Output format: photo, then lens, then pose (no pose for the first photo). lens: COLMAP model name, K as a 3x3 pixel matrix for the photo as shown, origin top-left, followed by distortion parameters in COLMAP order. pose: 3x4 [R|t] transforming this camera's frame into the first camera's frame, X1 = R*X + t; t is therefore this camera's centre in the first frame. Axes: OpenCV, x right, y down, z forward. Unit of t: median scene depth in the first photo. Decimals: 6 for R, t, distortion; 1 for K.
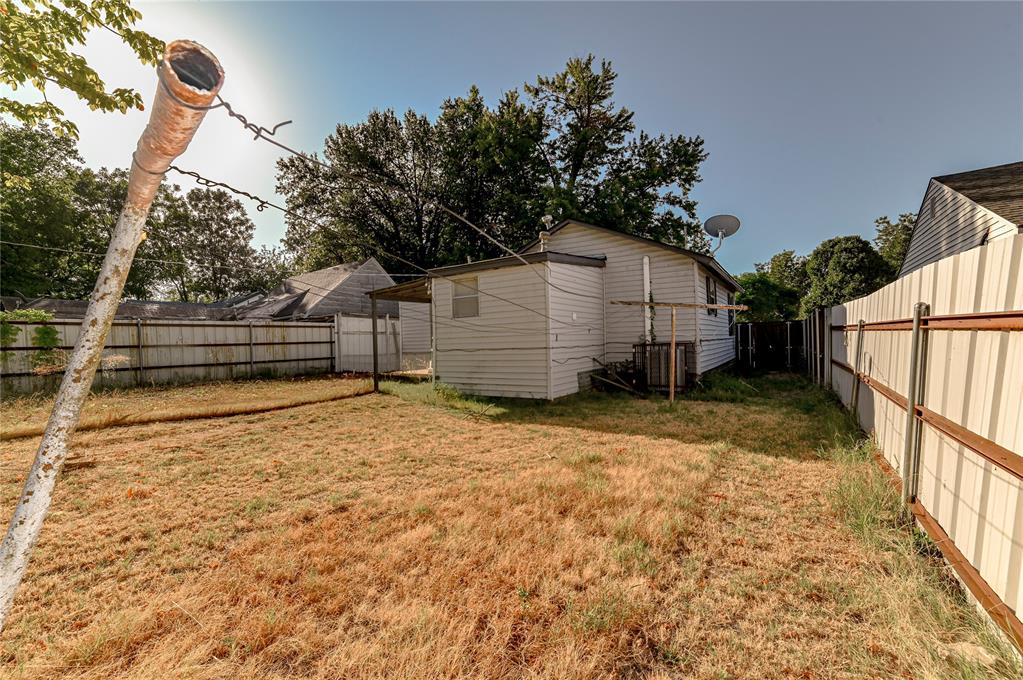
lens RADIAL K [[412.9, 0, 524.8], [0, 412.9, 345.5], [0, 0, 1]] dist [-0.064697, 0.027001]
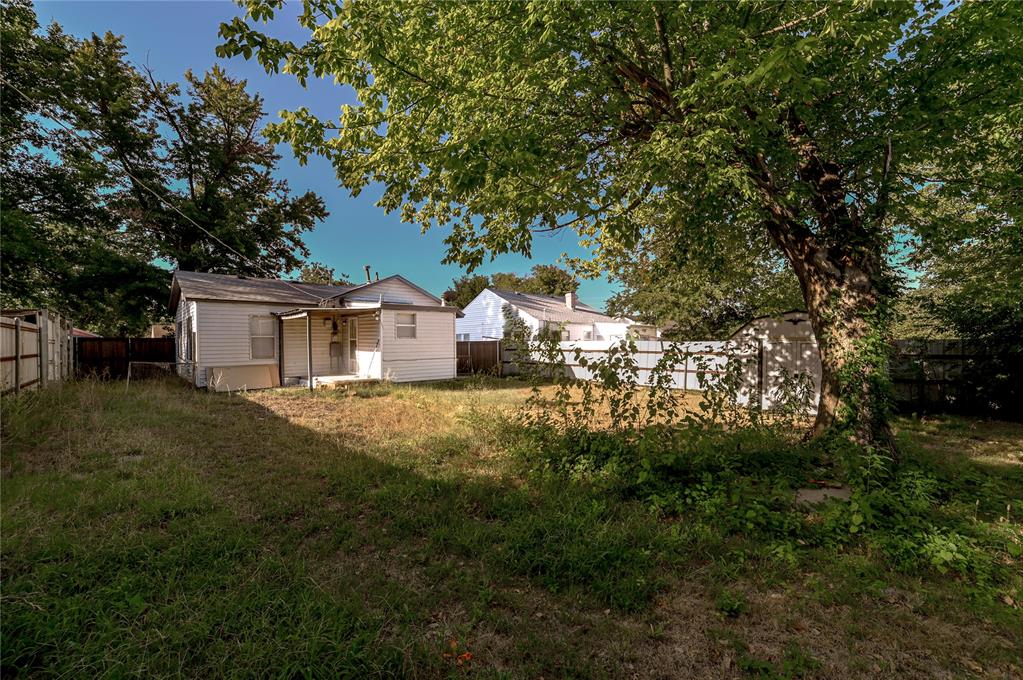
lens RADIAL K [[410.6, 0, 503.1], [0, 410.6, 343.0], [0, 0, 1]] dist [-0.068893, 0.026372]
pose [[0.252948, 0.030116, 0.967011, -0.889099], [0.013572, 0.999307, -0.034672, 0.003696], [-0.967385, 0.021894, 0.252364, 0.156136]]
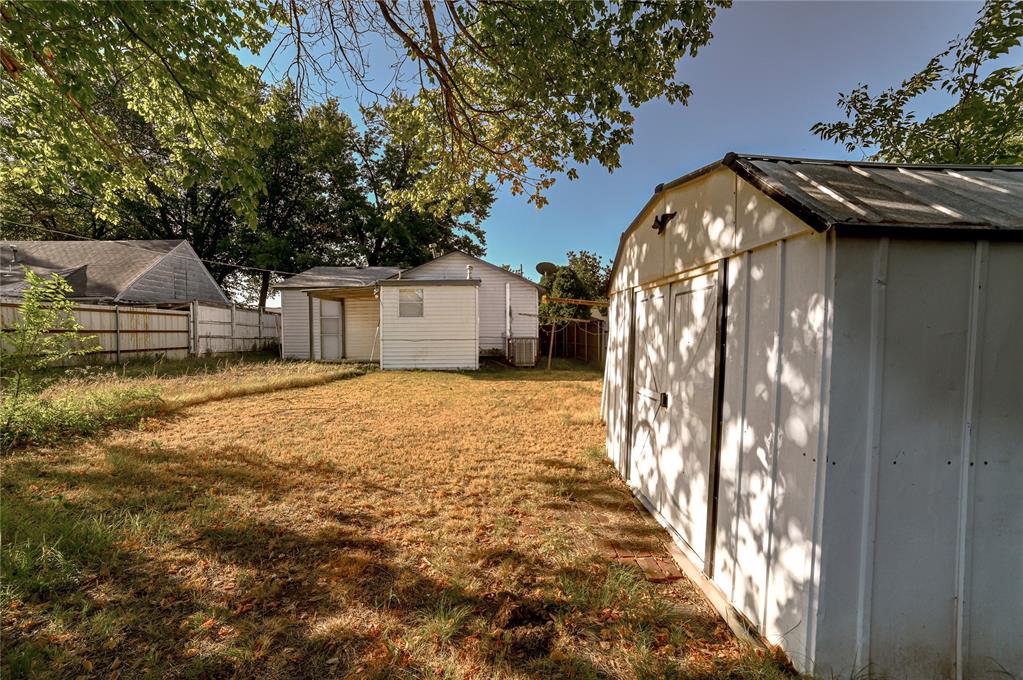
lens RADIAL K [[410.6, 0, 503.1], [0, 410.6, 343.0], [0, 0, 1]] dist [-0.068893, 0.026372]
pose [[0.828724, 0.011125, 0.559547, -0.385258], [-0.013624, 0.999907, 0.000298, 0.009253], [-0.559492, -0.007870, 0.828798, -0.192590]]
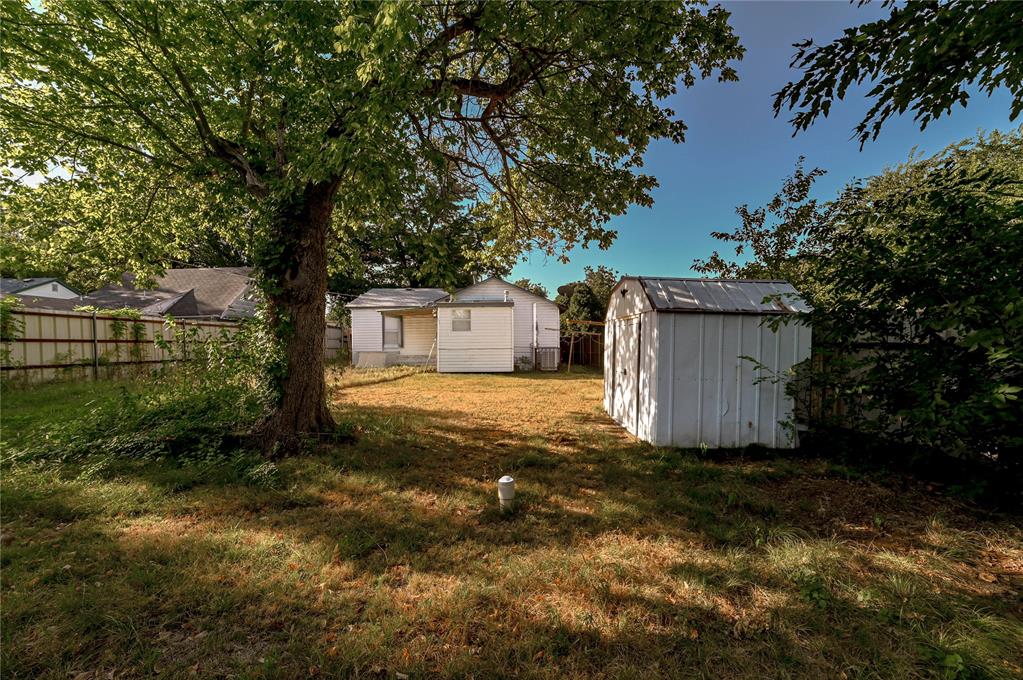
lens RADIAL K [[410.6, 0, 503.1], [0, 410.6, 343.0], [0, 0, 1]] dist [-0.068893, 0.026372]
pose [[0.851152, 0.027921, 0.524176, -0.541409], [-0.014675, 0.999460, -0.029409, 0.020299], [-0.524714, 0.017340, 0.851102, -0.365911]]
